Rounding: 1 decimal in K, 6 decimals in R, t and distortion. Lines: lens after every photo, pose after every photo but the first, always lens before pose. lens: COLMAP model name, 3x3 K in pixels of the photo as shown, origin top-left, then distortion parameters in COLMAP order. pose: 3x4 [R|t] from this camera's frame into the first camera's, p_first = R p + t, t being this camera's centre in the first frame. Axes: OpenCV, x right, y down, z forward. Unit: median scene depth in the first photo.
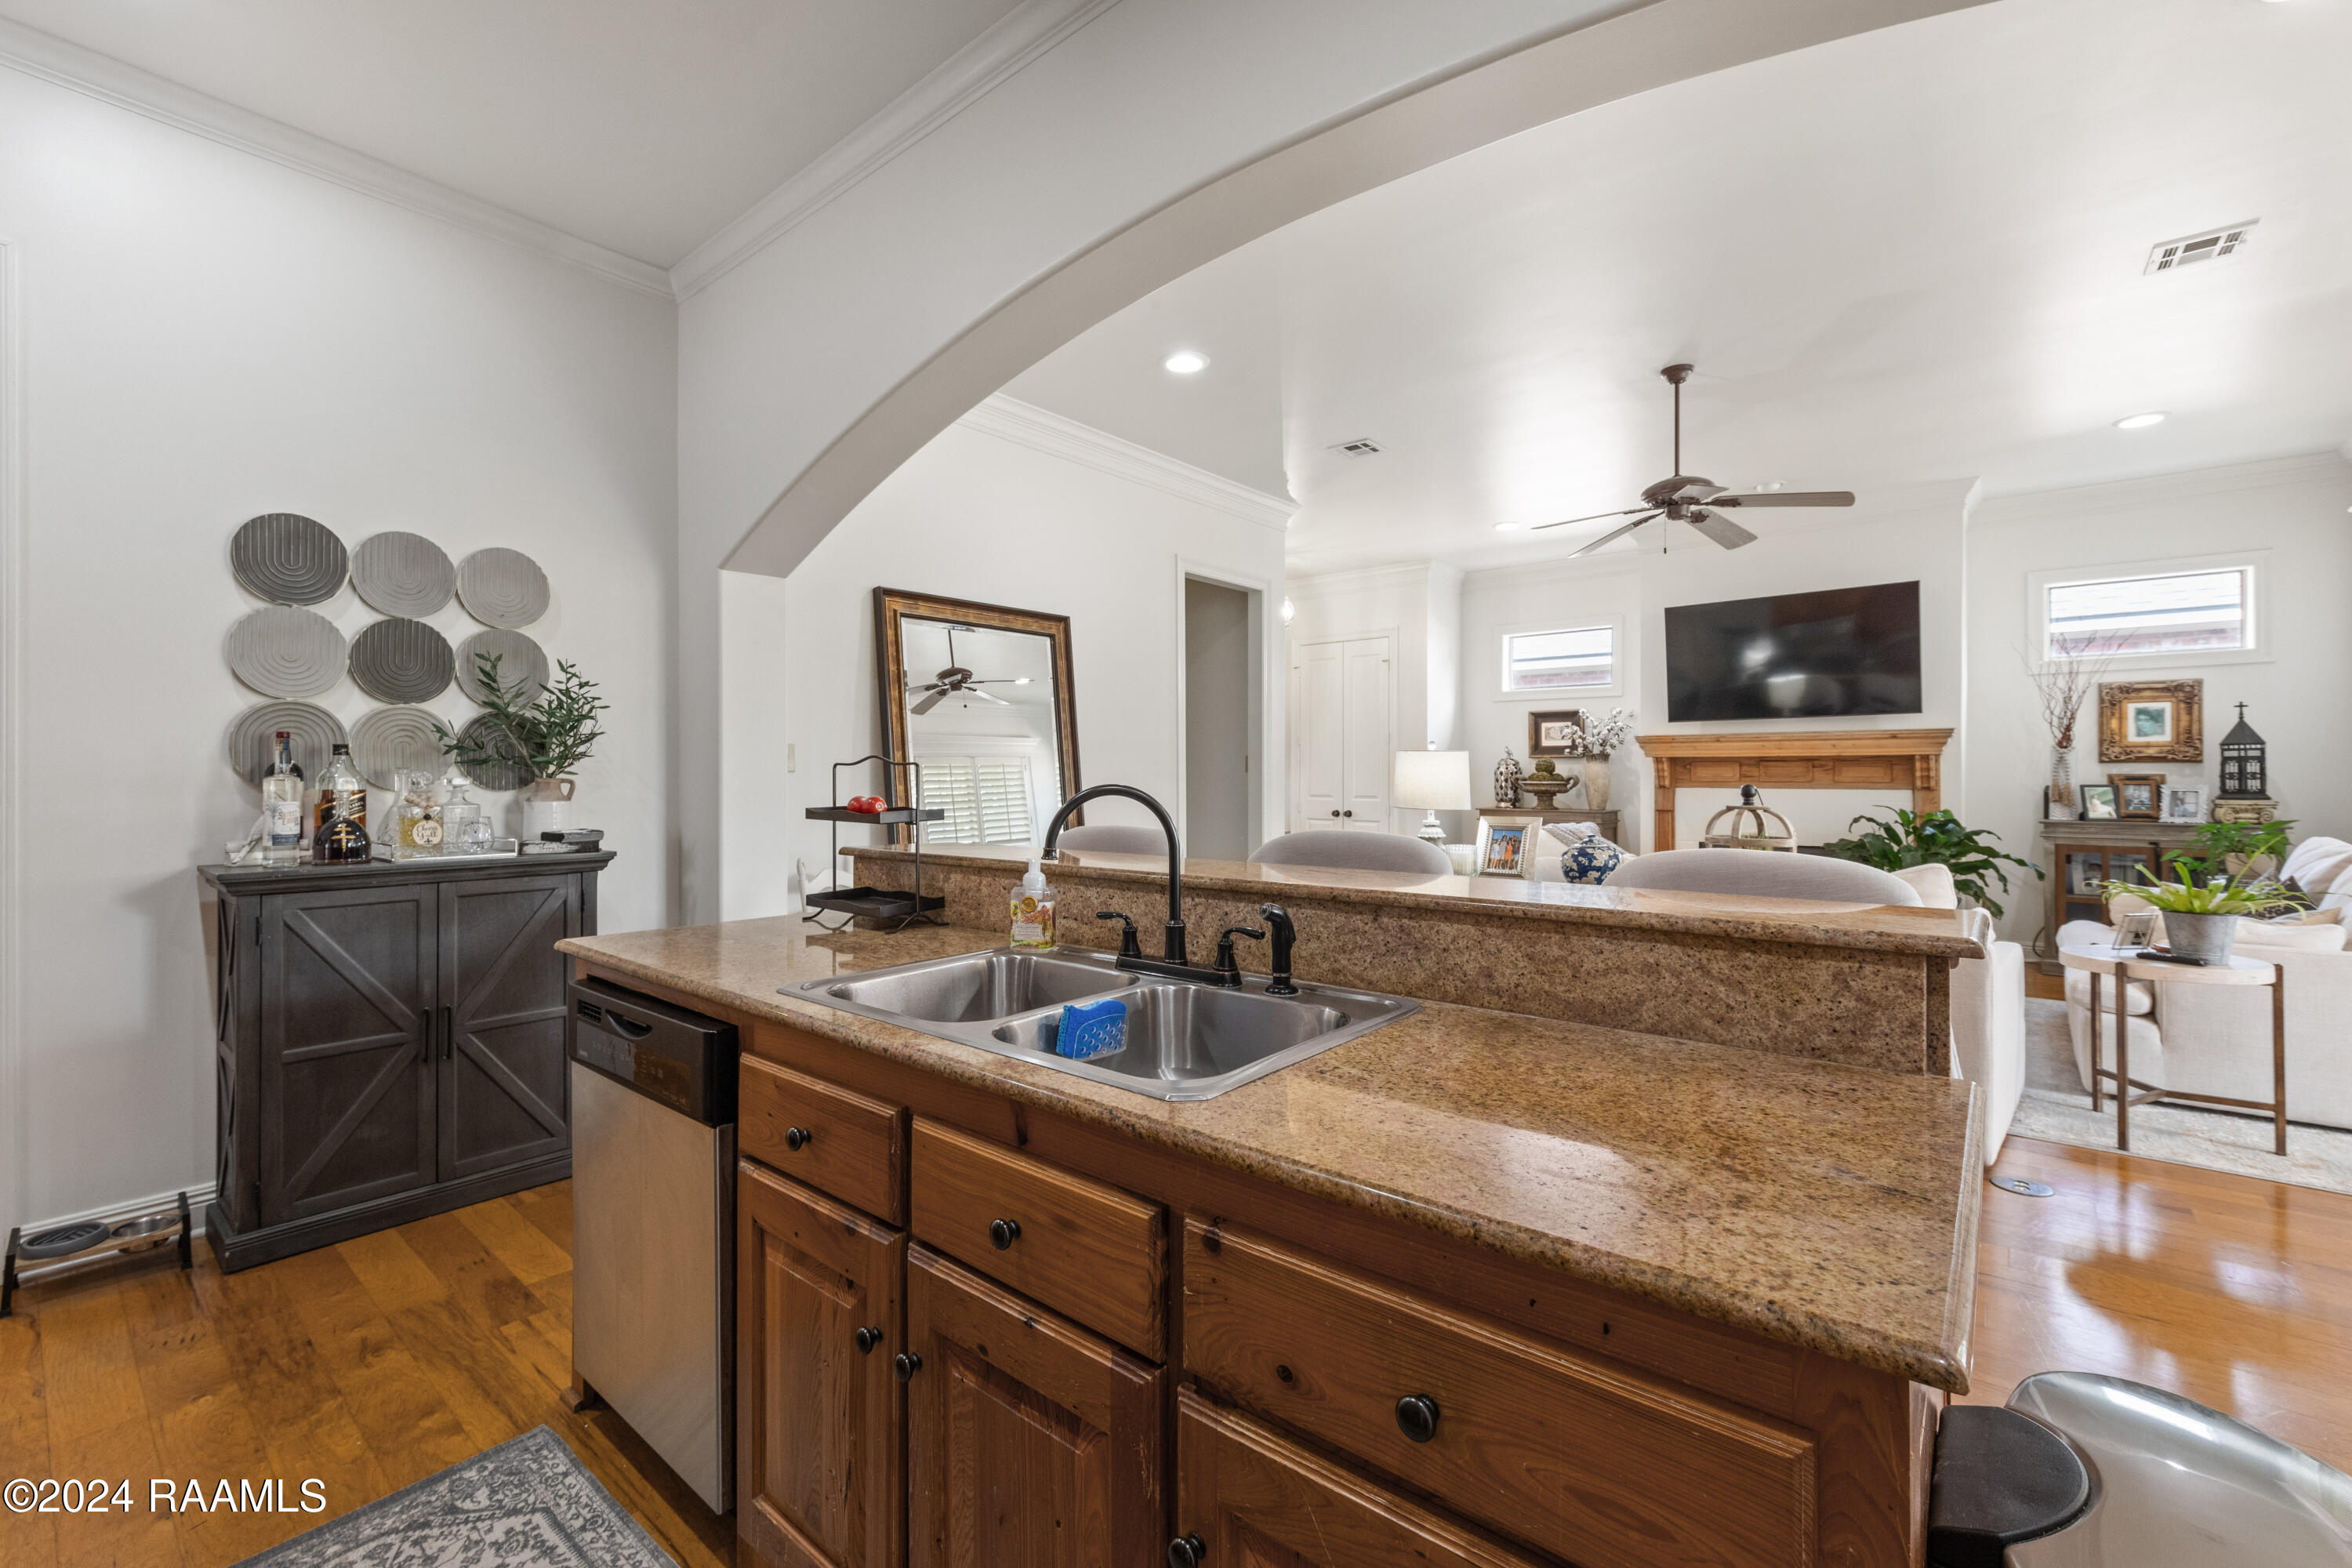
lens RADIAL K [[981.9, 0, 1178.9], [0, 981.9, 777.7], [0, 0, 1]] dist [0.002231, 0.000002]
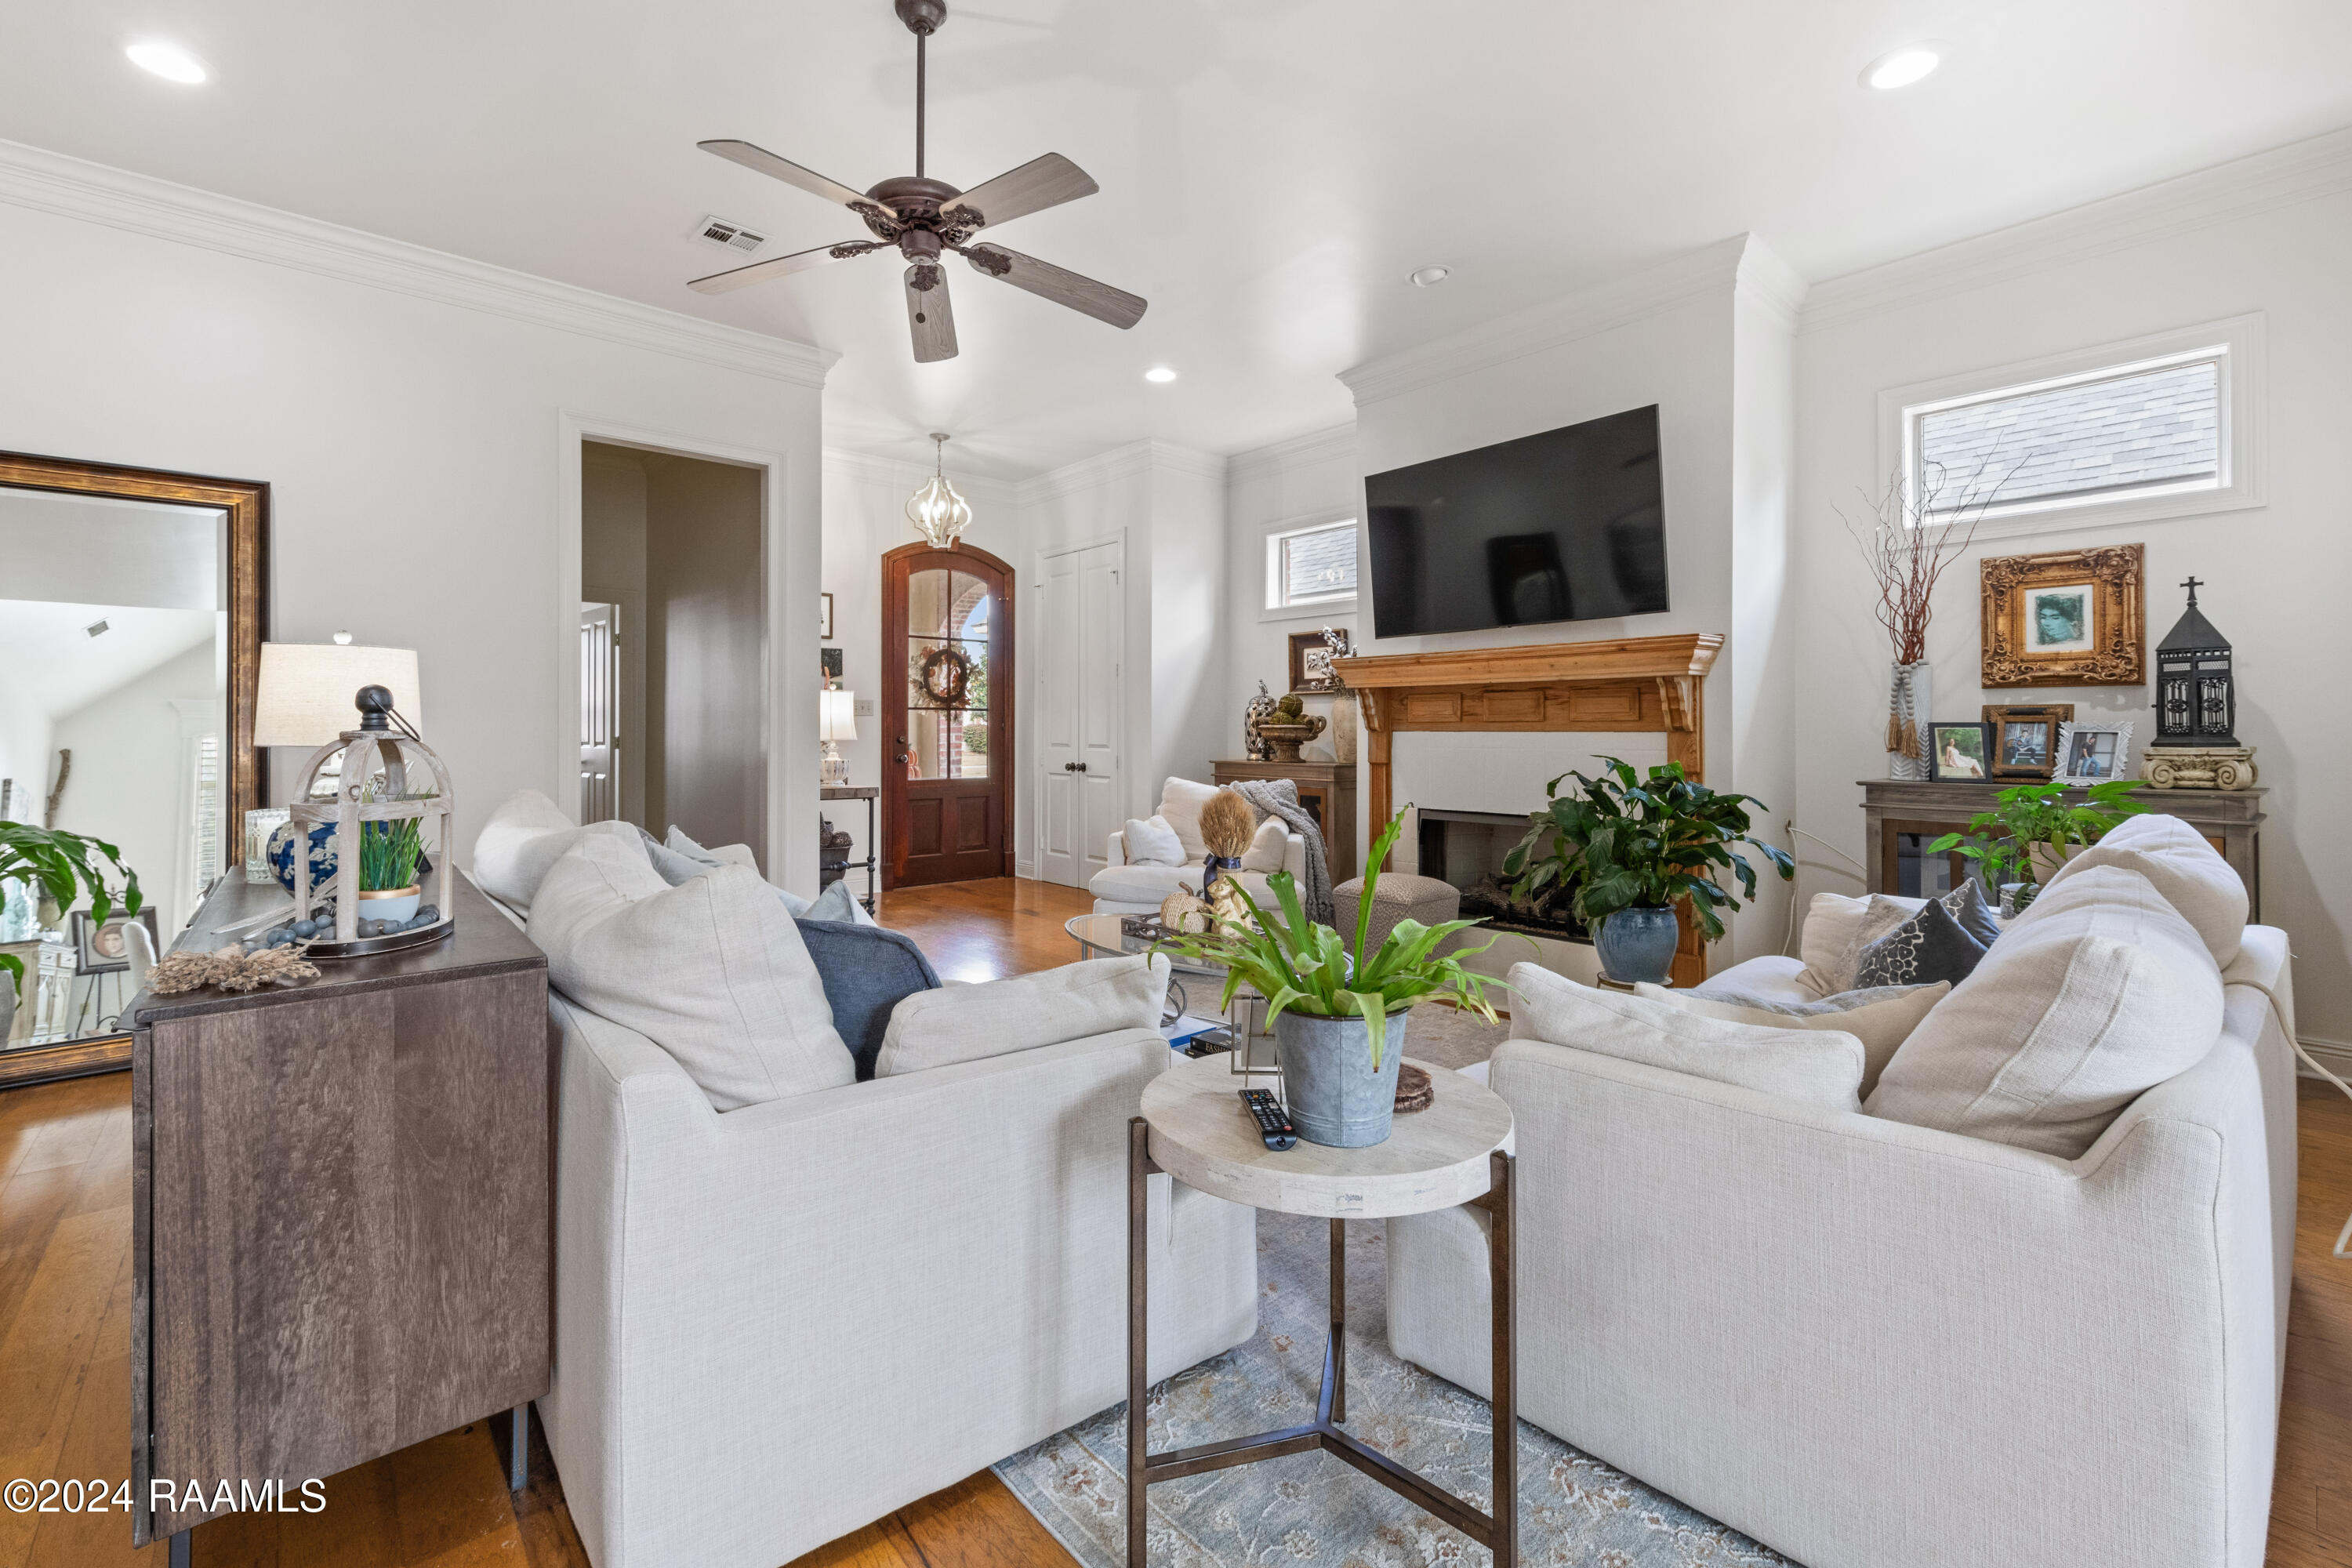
lens RADIAL K [[999.4, 0, 1174.8], [0, 999.4, 730.9], [0, 0, 1]] dist [0.000973, -0.000004]
pose [[0.988841, 0.001886, -0.148966, 0.542119], [-0.002736, 0.999981, -0.005500, 0.016790], [0.148953, 0.005846, 0.988827, 0.312316]]
